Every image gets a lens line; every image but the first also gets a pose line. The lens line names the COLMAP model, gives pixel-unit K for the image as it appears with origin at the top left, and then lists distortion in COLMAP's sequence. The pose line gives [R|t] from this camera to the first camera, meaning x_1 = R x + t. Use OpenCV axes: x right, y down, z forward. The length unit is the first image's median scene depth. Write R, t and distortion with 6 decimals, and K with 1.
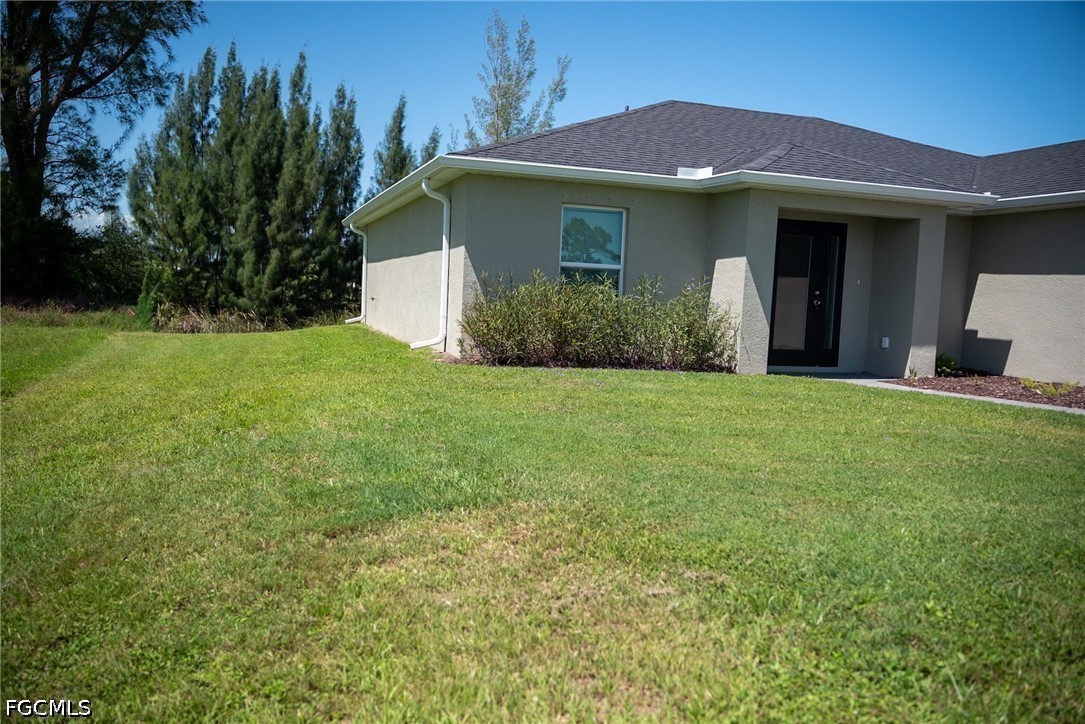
lens RADIAL K [[873.4, 0, 542.5], [0, 873.4, 362.0], [0, 0, 1]] dist [-0.004282, -0.009967]
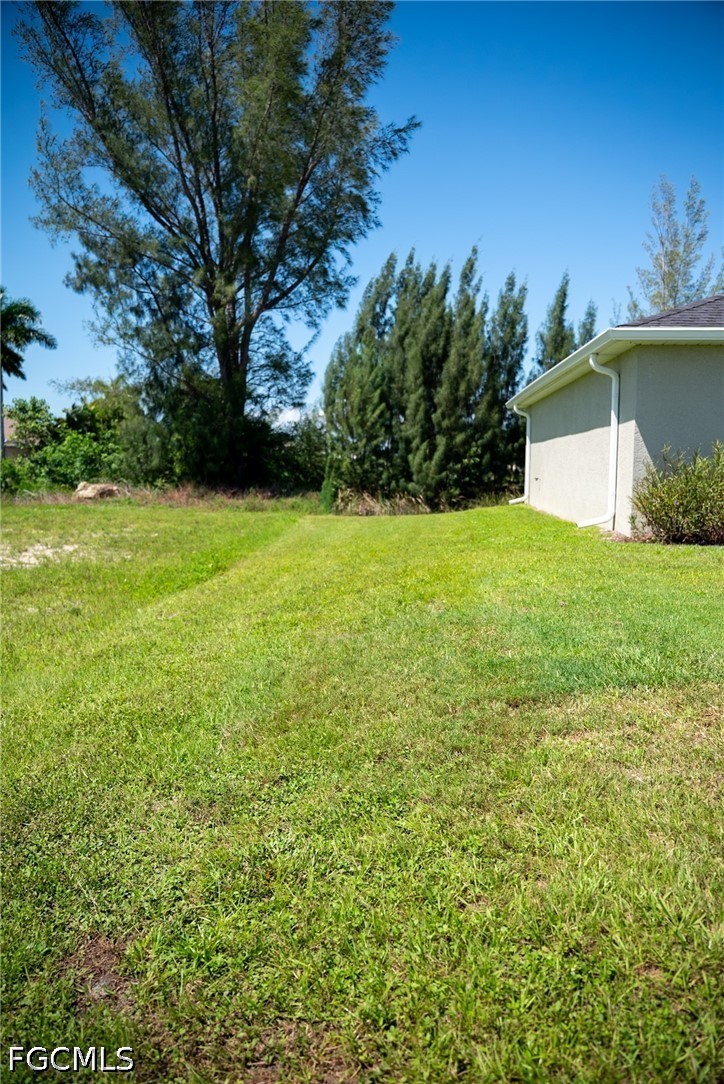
lens RADIAL K [[872.6, 0, 362.0], [0, 872.6, 542.0], [0, 0, 1]] dist [-0.004282, -0.009967]
pose [[0.928483, -0.002962, -0.371363, -0.018647], [0.001548, 0.999990, -0.004106, 0.008230], [0.371371, 0.003238, 0.928479, -0.011461]]
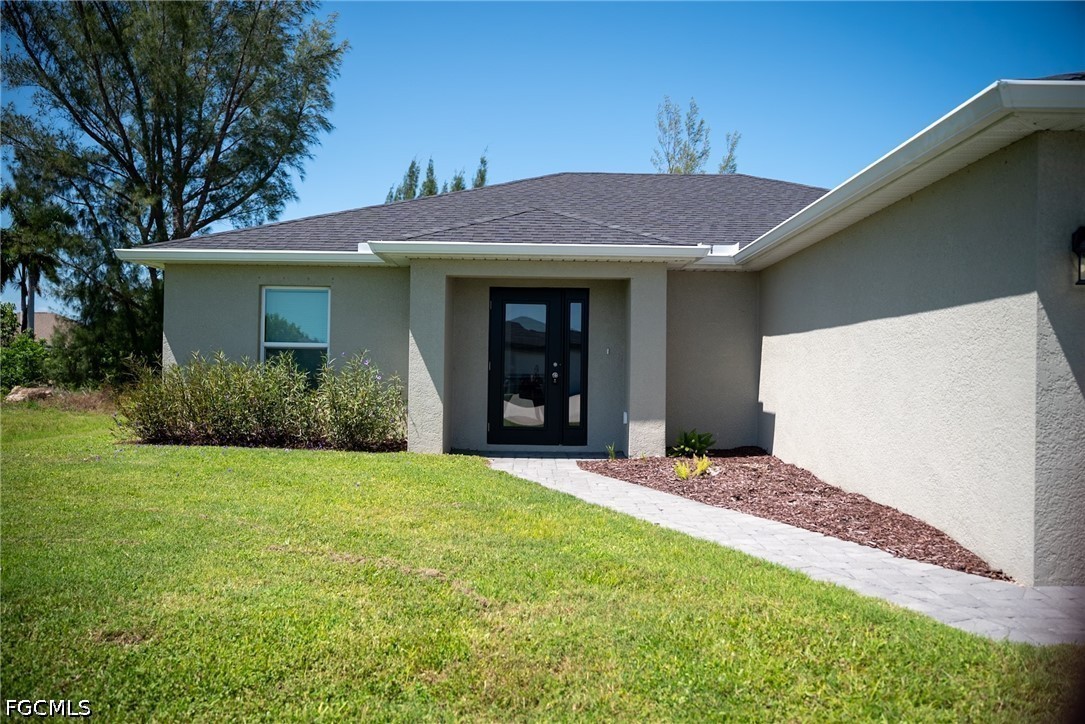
lens RADIAL K [[873.4, 0, 542.5], [0, 873.4, 362.0], [0, 0, 1]] dist [-0.004282, -0.009967]
pose [[0.947021, -0.033346, -0.319435, 0.396817], [0.002437, 0.995313, -0.096677, 0.004647], [0.321162, 0.090777, 0.942664, 0.083463]]
